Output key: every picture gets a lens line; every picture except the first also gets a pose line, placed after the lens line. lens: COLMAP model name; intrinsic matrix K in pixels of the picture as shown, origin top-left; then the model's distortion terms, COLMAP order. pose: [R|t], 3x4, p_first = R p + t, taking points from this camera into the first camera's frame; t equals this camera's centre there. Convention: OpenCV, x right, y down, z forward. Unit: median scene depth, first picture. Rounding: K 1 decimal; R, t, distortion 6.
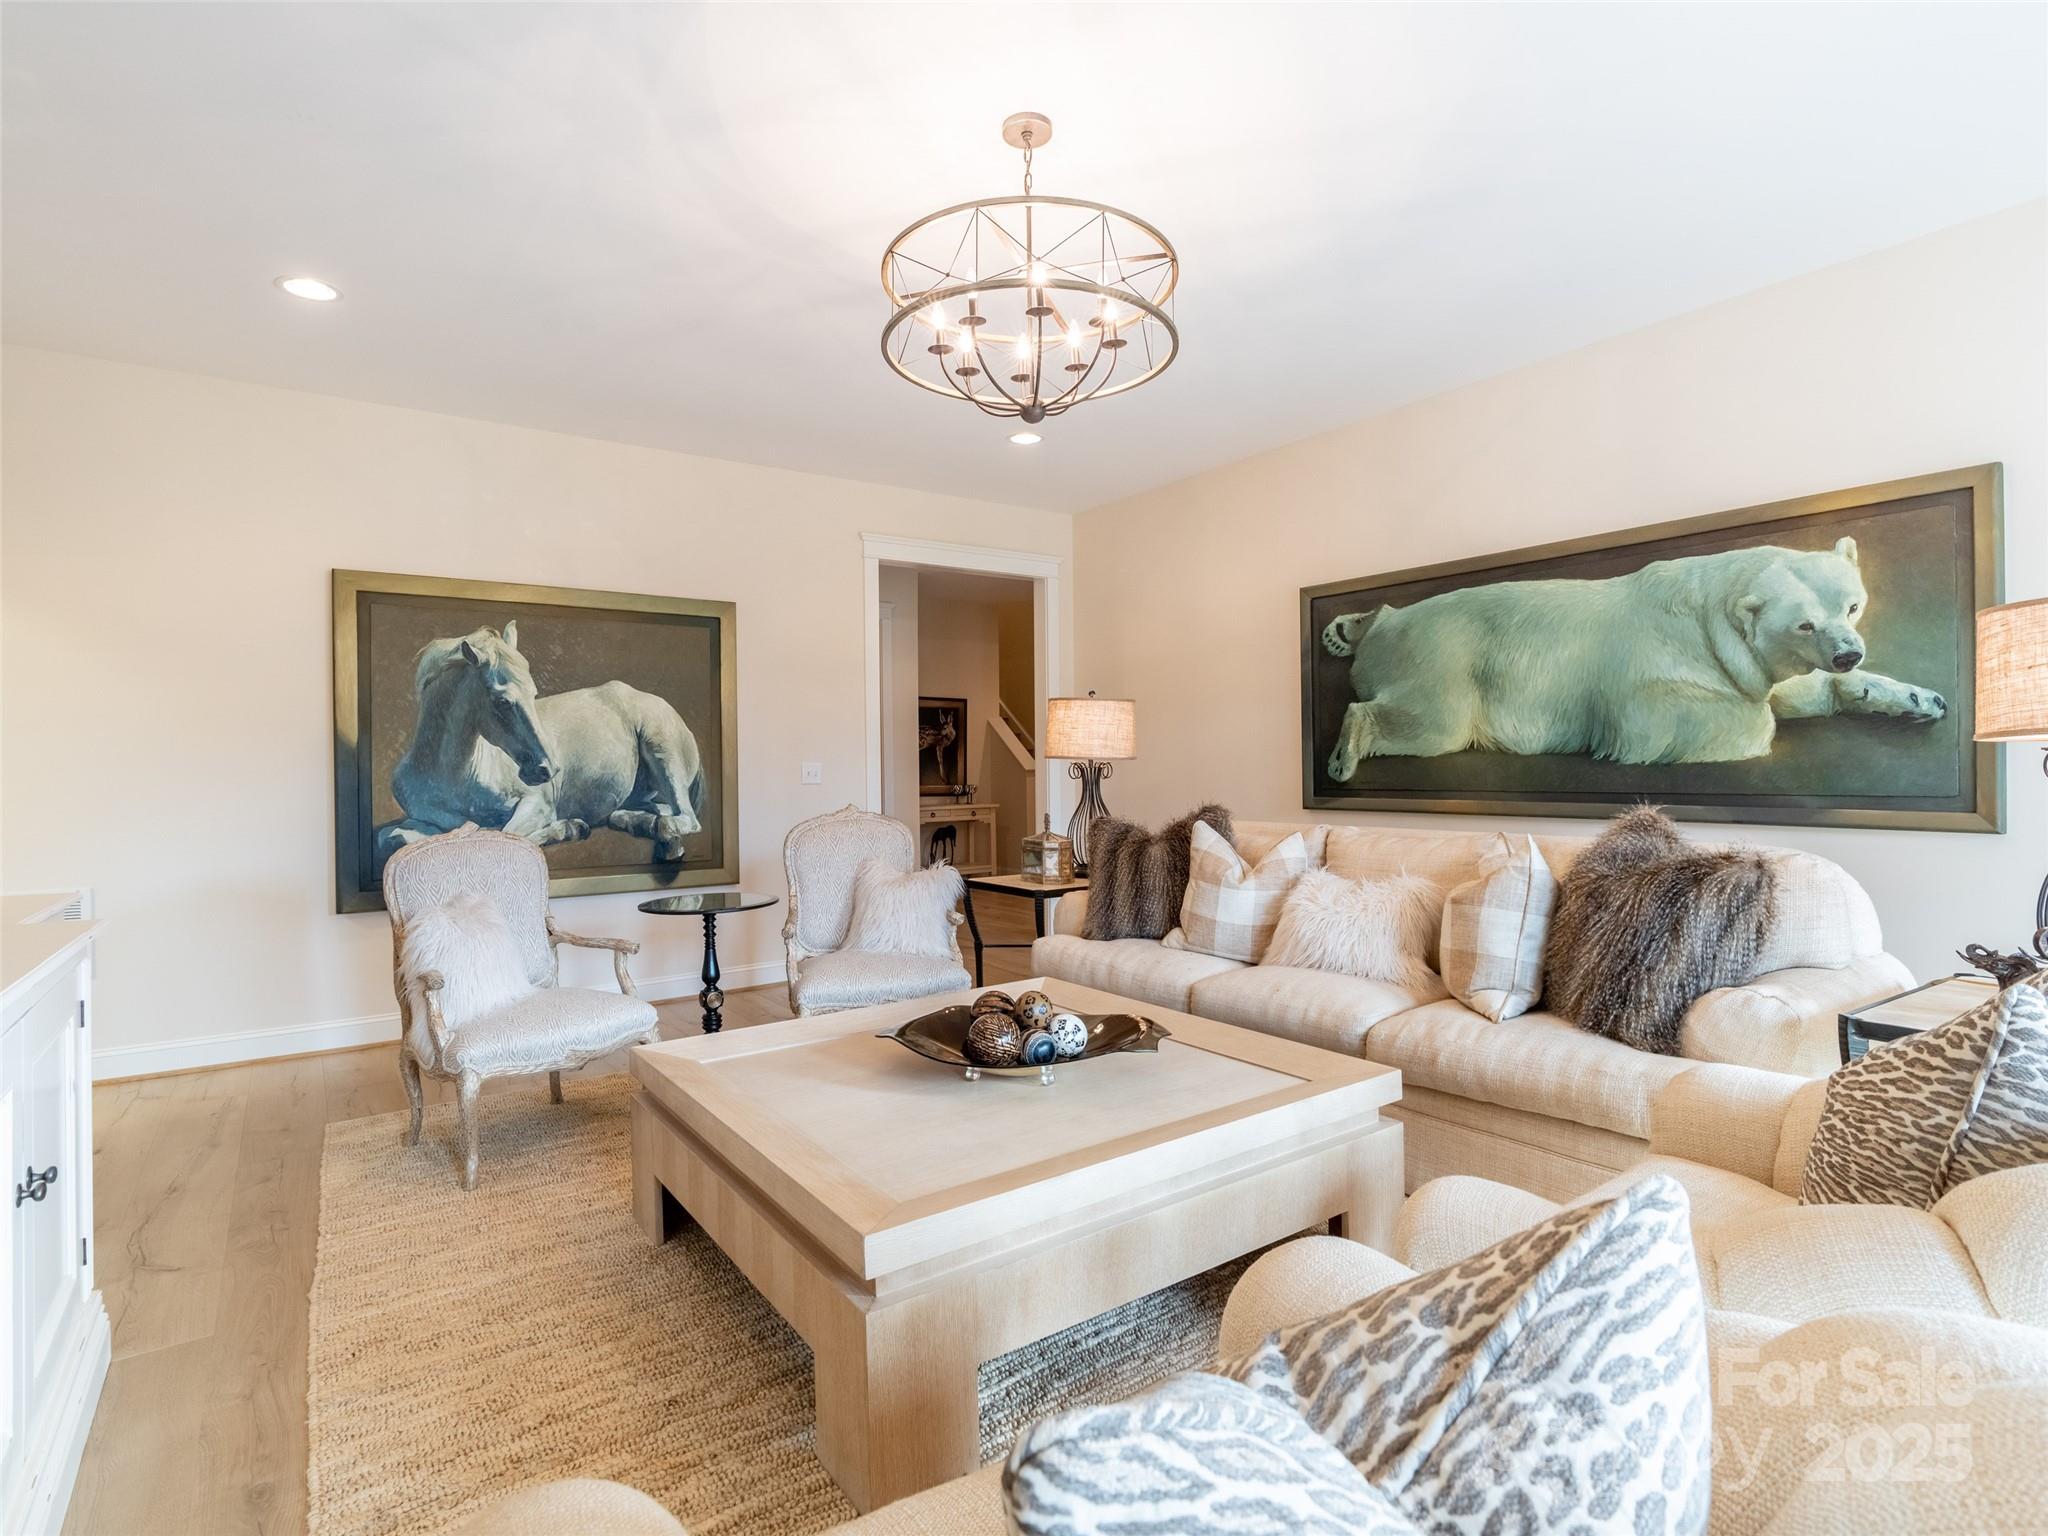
lens RADIAL K [[1064.9, 0, 1022.1], [0, 1064.9, 760.9], [0, 0, 1]] dist [-0.001864, 0.000111]
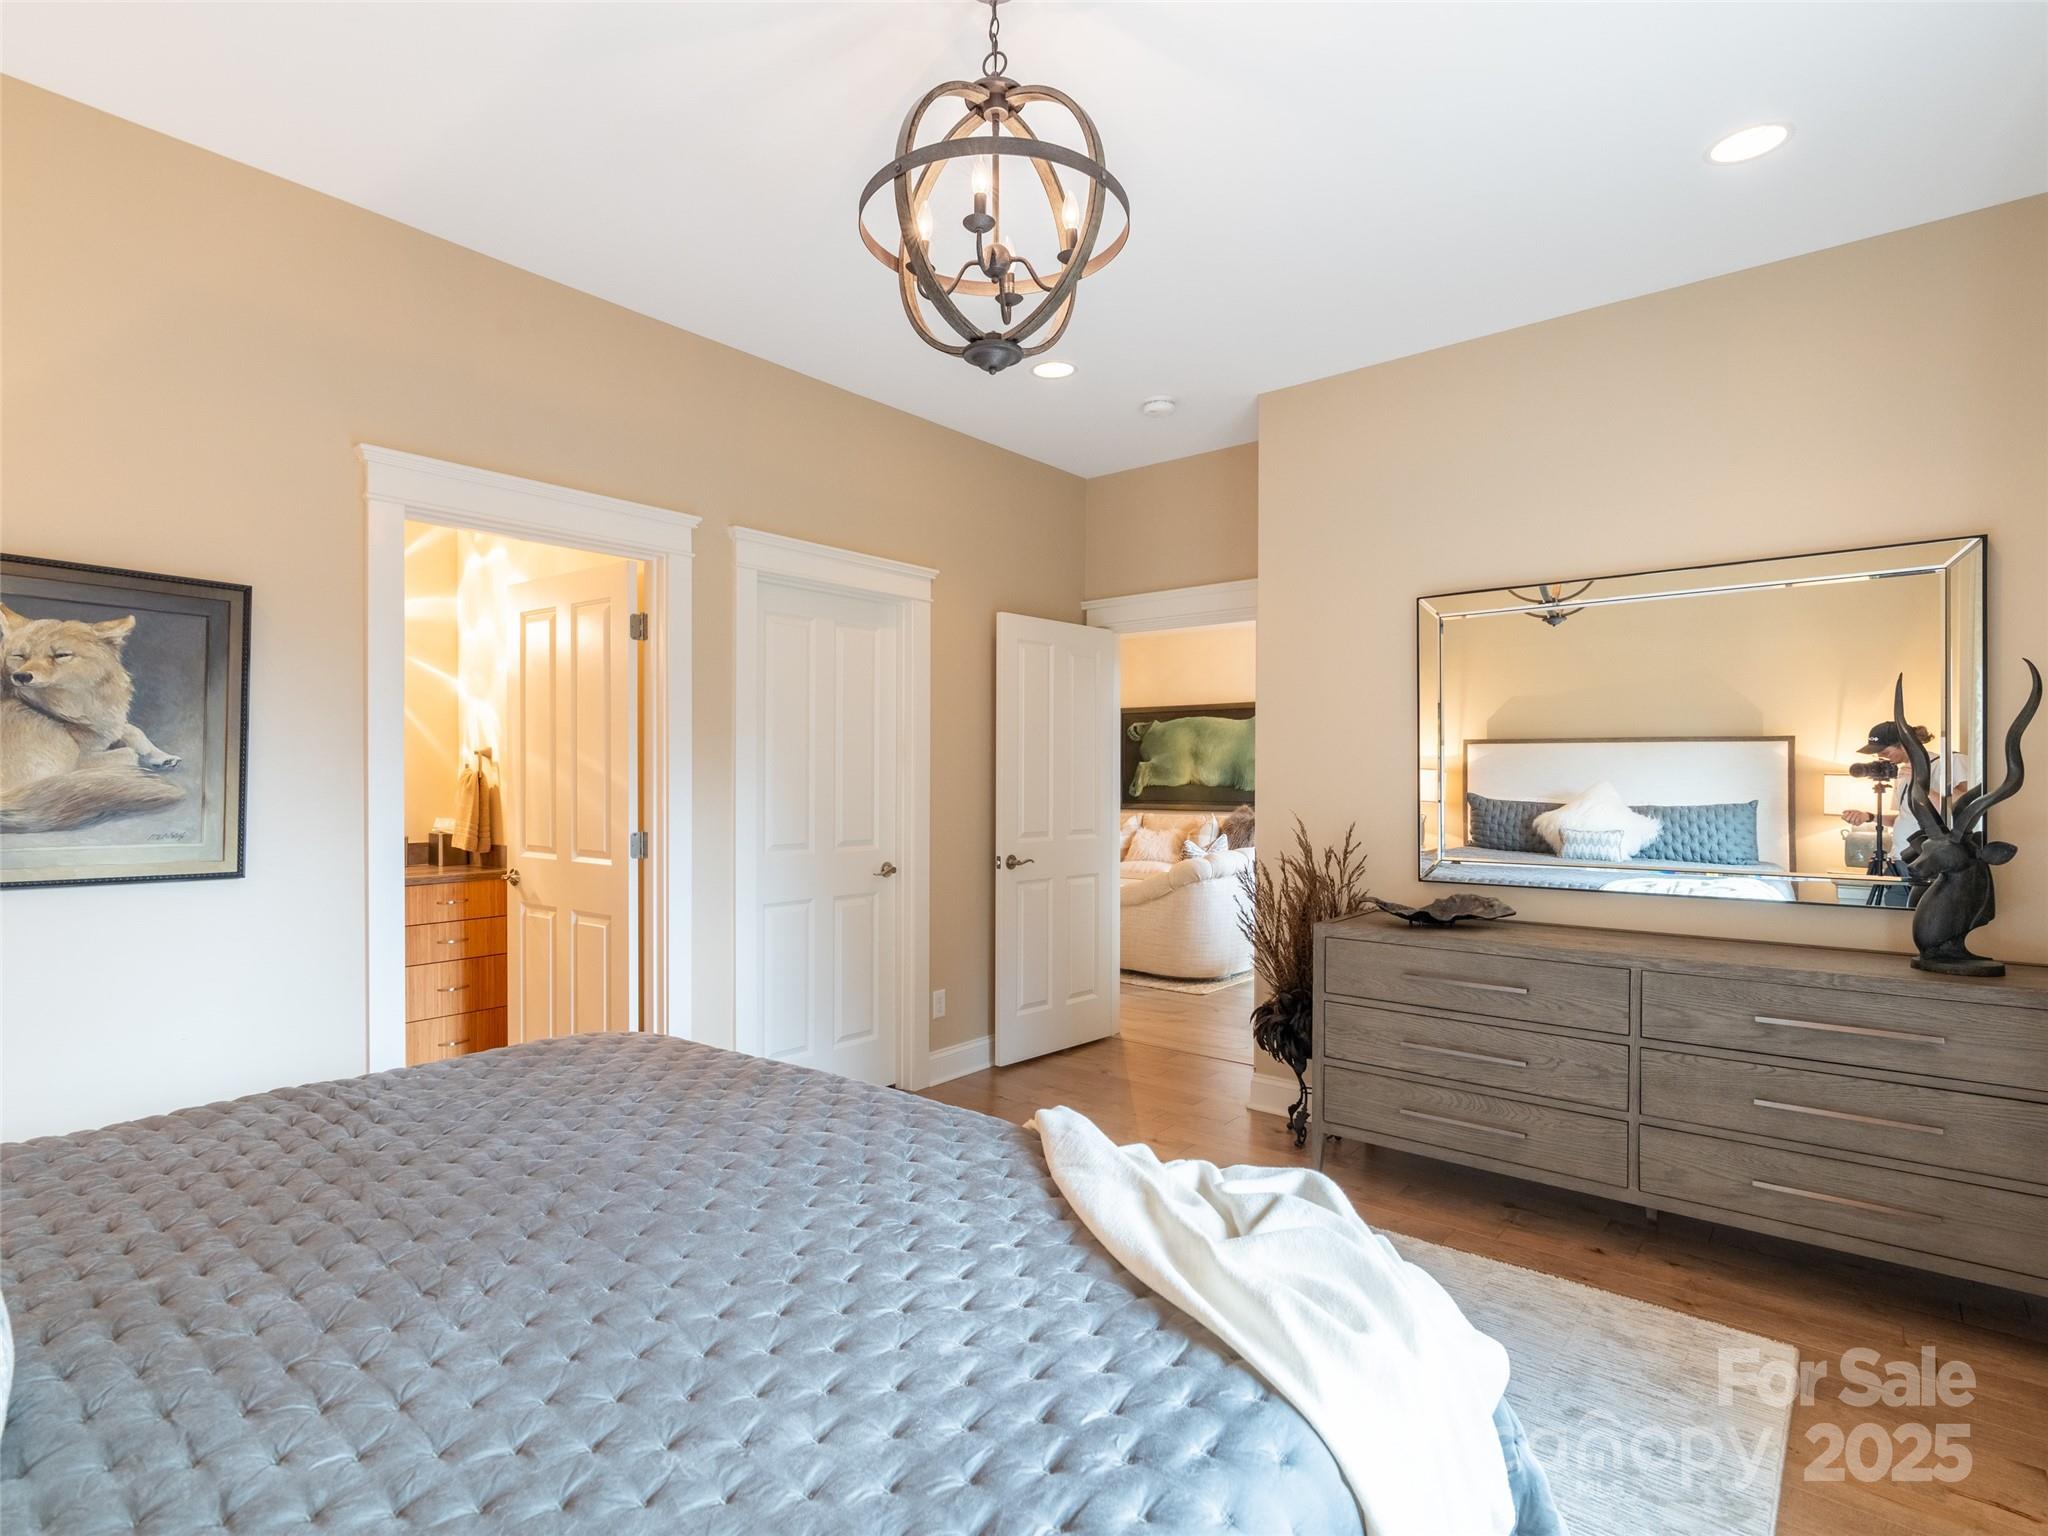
lens RADIAL K [[1064.9, 0, 1022.1], [0, 1064.9, 760.9], [0, 0, 1]] dist [-0.001864, 0.000111]
pose [[0.964710, 0.016447, 0.262801, -0.609236], [-0.013393, 0.999820, -0.013409, -0.026679], [-0.262974, 0.009416, 0.964757, -1.289948]]
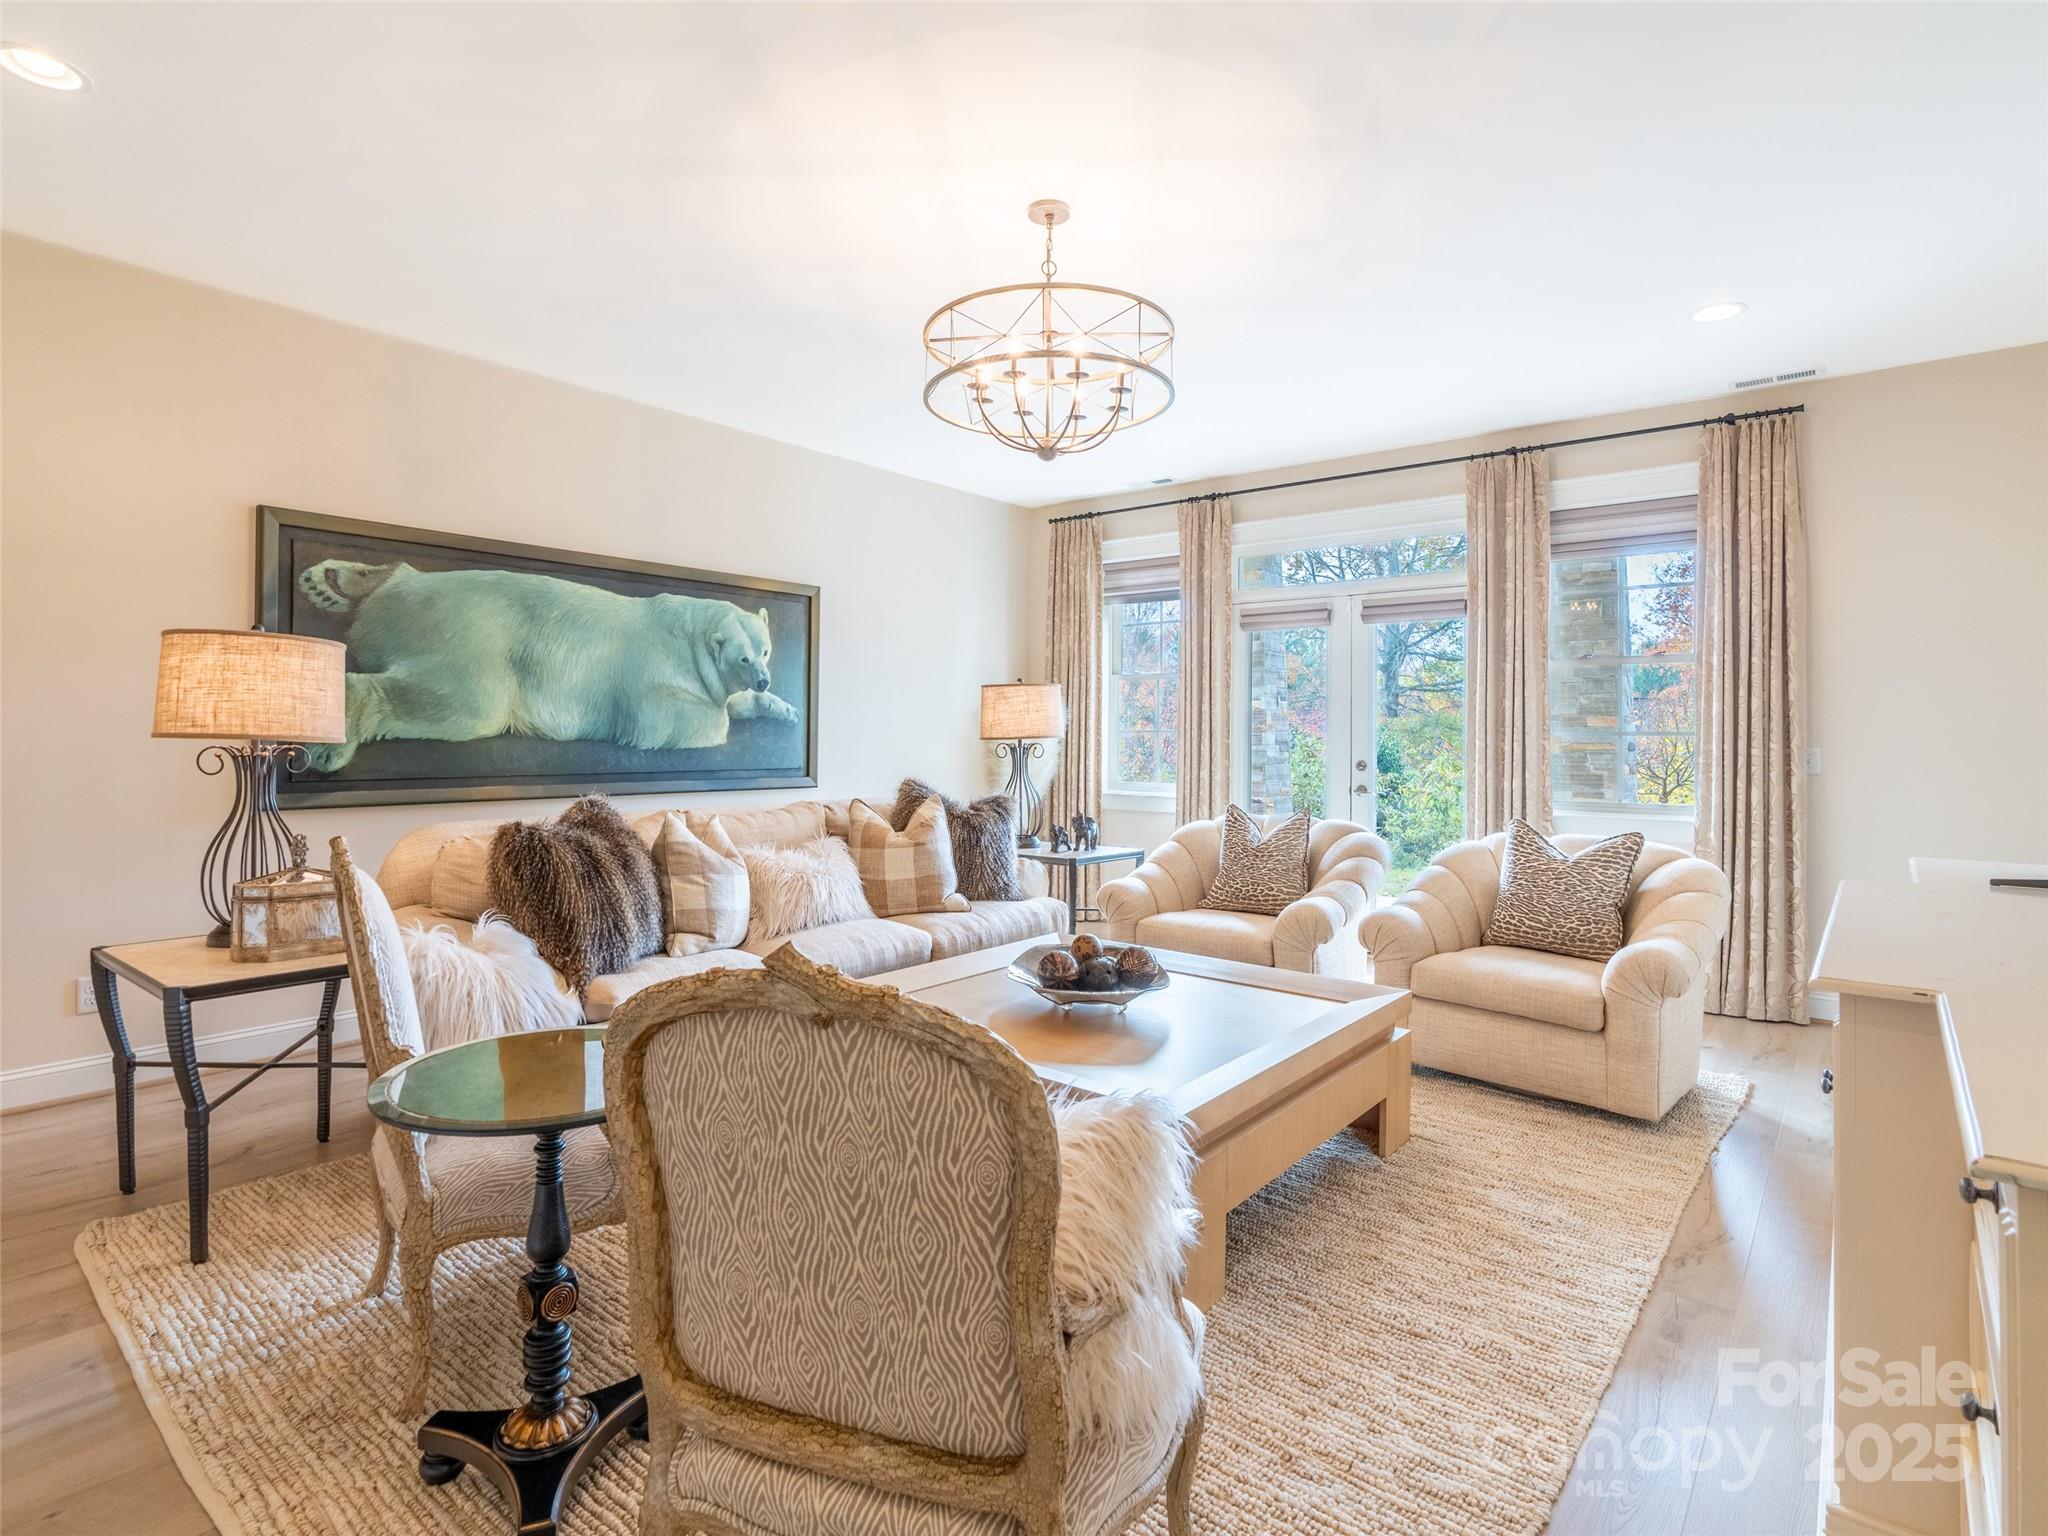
lens RADIAL K [[1064.9, 0, 1022.1], [0, 1064.9, 760.9], [0, 0, 1]] dist [-0.001864, 0.000111]
pose [[-0.282210, 0.002536, 0.959349, -0.694277], [0.008404, 0.999965, -0.000171, 0.018863], [-0.959316, 0.008014, -0.282221, 0.858363]]
